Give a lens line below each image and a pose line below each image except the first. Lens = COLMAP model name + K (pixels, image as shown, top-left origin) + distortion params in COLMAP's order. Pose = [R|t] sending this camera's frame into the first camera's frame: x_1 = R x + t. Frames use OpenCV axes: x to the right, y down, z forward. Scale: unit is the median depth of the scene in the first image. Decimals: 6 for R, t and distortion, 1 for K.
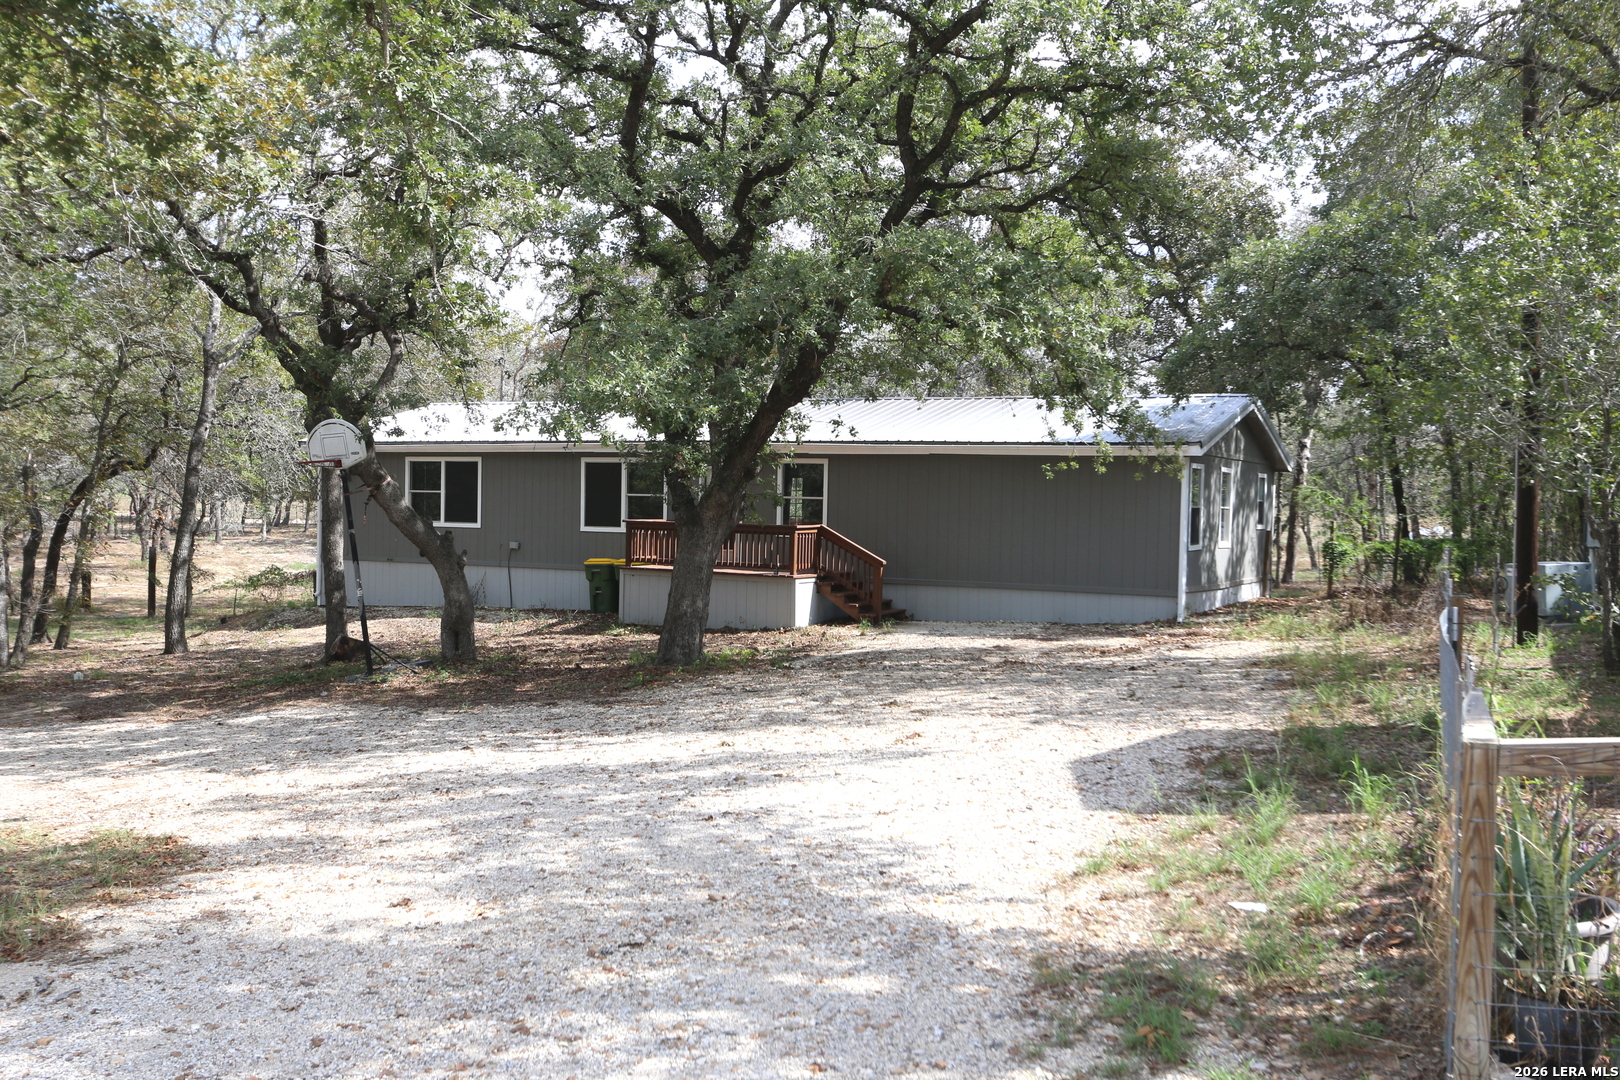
lens RADIAL K [[1544.1, 0, 809.6], [0, 1544.1, 556.1], [0, 0, 1]] dist [0.002234, 0.012315]
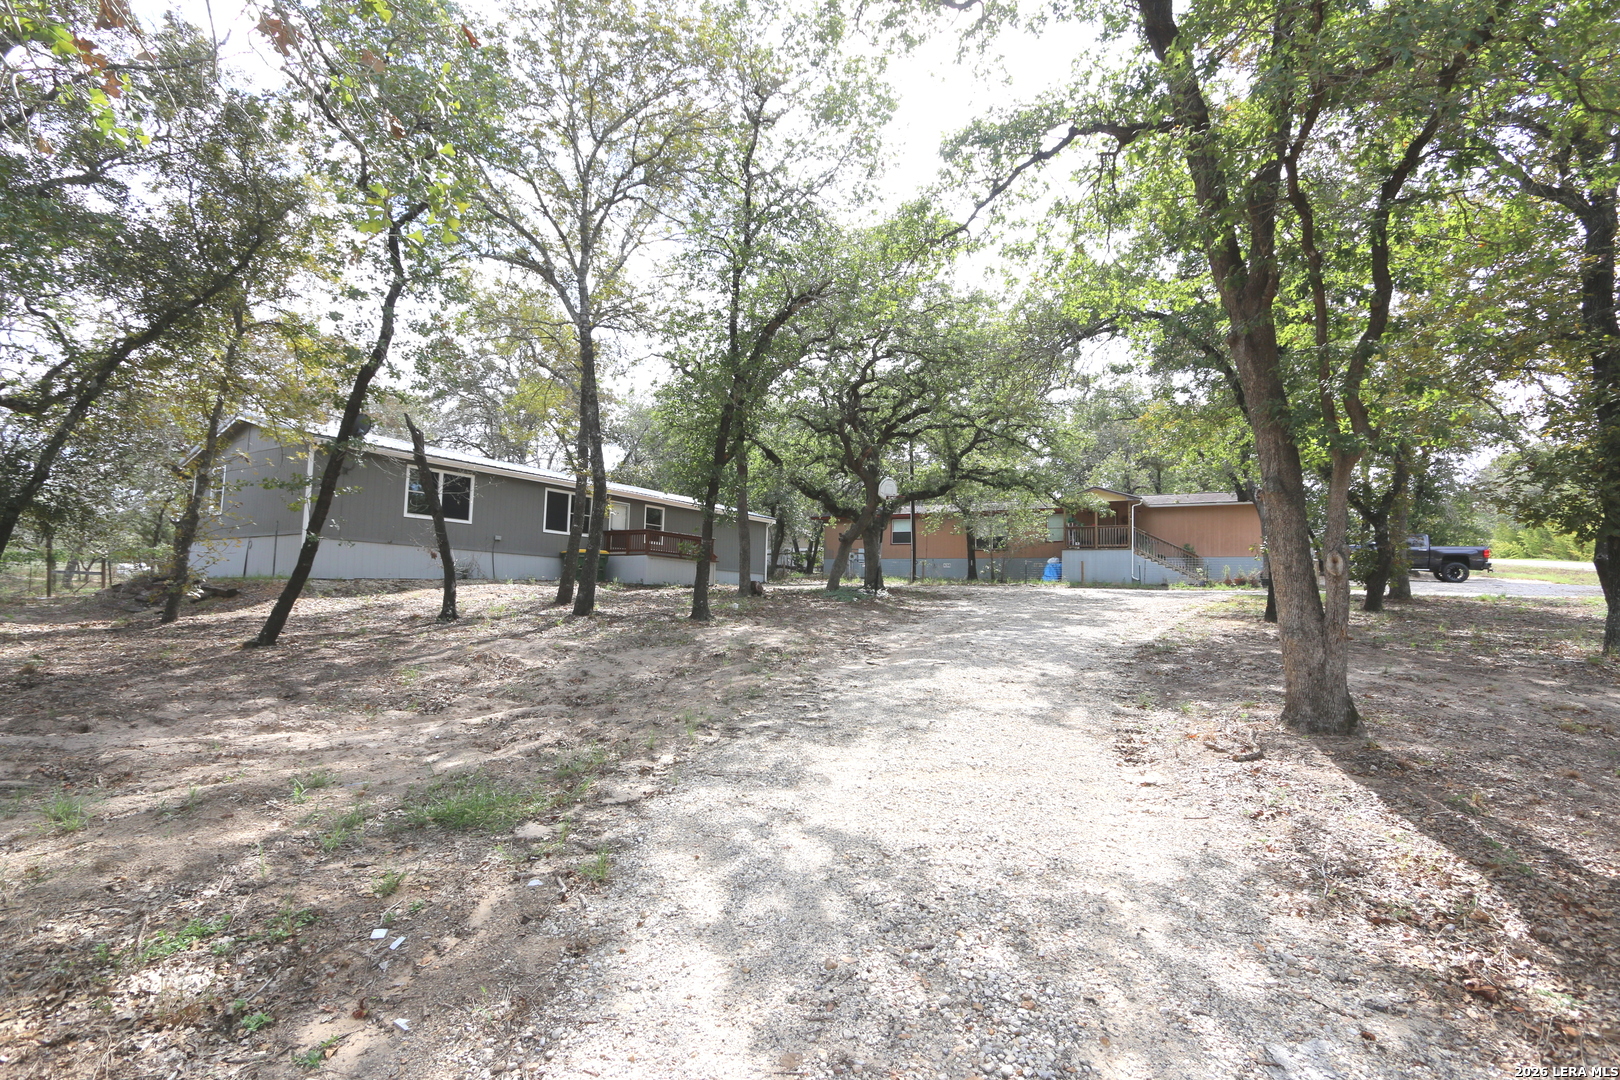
lens RADIAL K [[741.2, 0, 805.7], [0, 741.2, 550.5], [0, 0, 1]] dist [-0.015455, 0.001504]
pose [[0.127937, 0.054343, 0.990292, -1.231142], [0.008889, 0.998395, -0.055935, 0.068484], [-0.991742, 0.015959, 0.127249, 0.873622]]
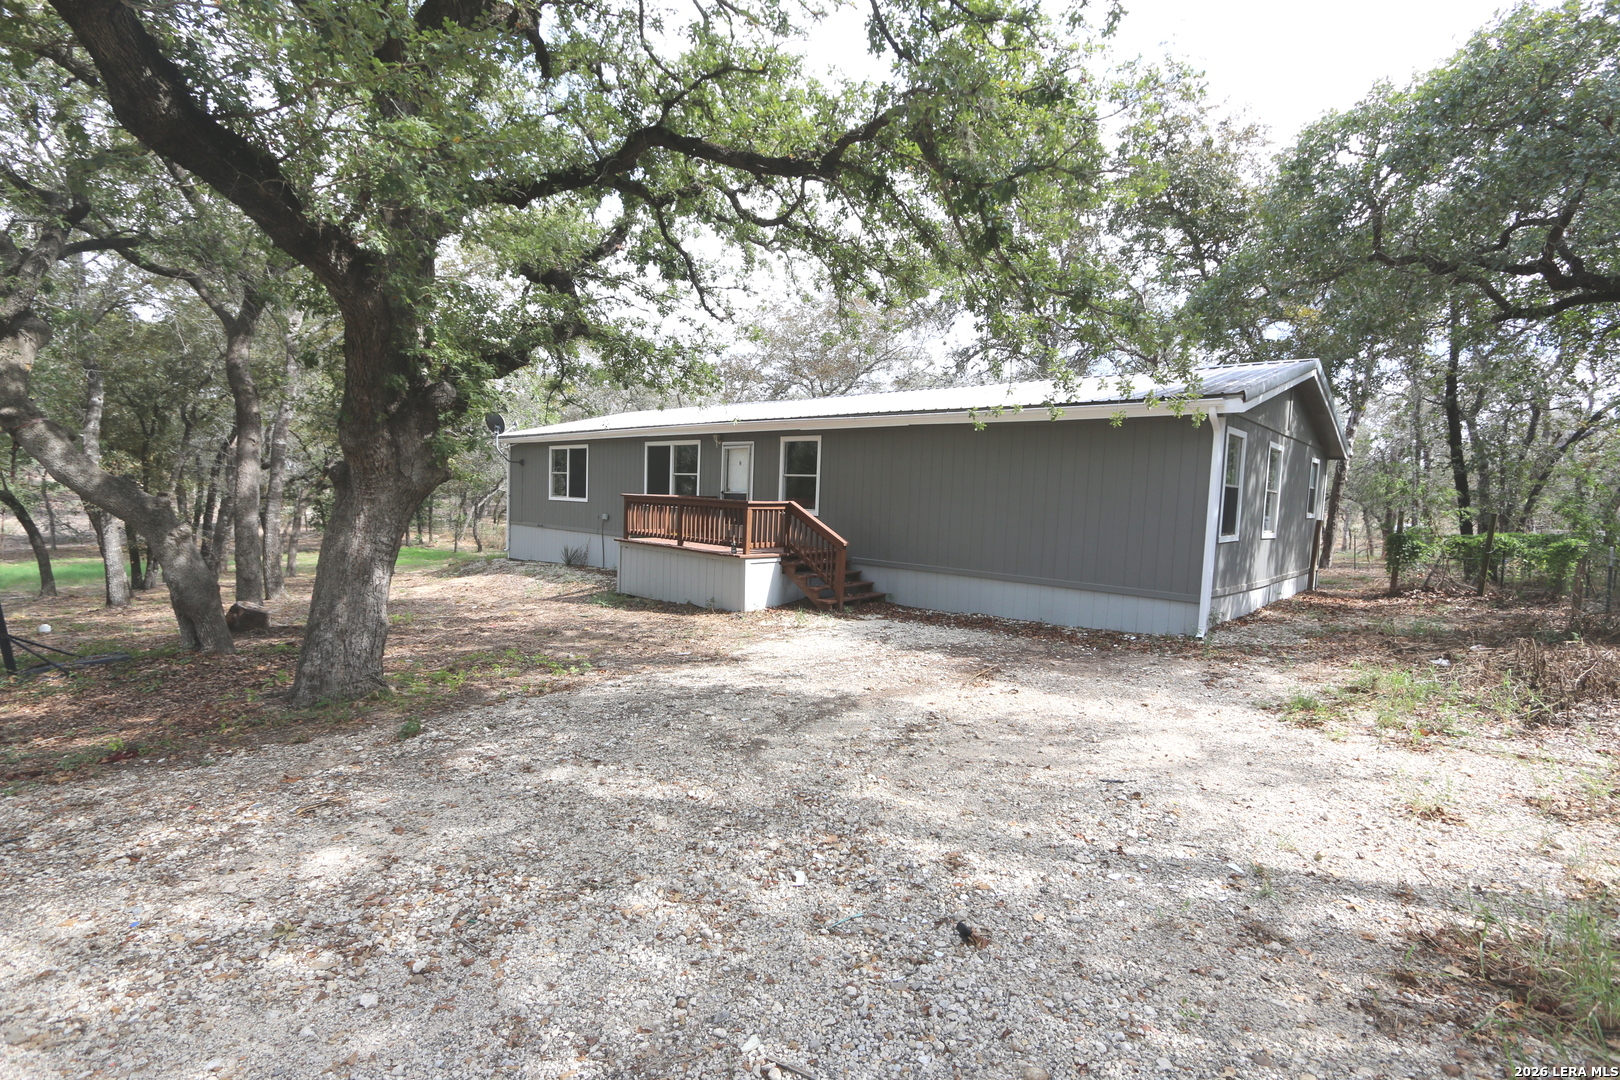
lens RADIAL K [[739.8, 0, 811.7], [0, 739.8, 557.2], [0, 0, 1]] dist [-0.013643, 0.000044]
pose [[0.960582, 0.038638, -0.275300, 0.178147], [-0.026914, 0.998568, 0.046239, -0.009060], [0.276692, -0.037007, 0.960246, 0.693843]]
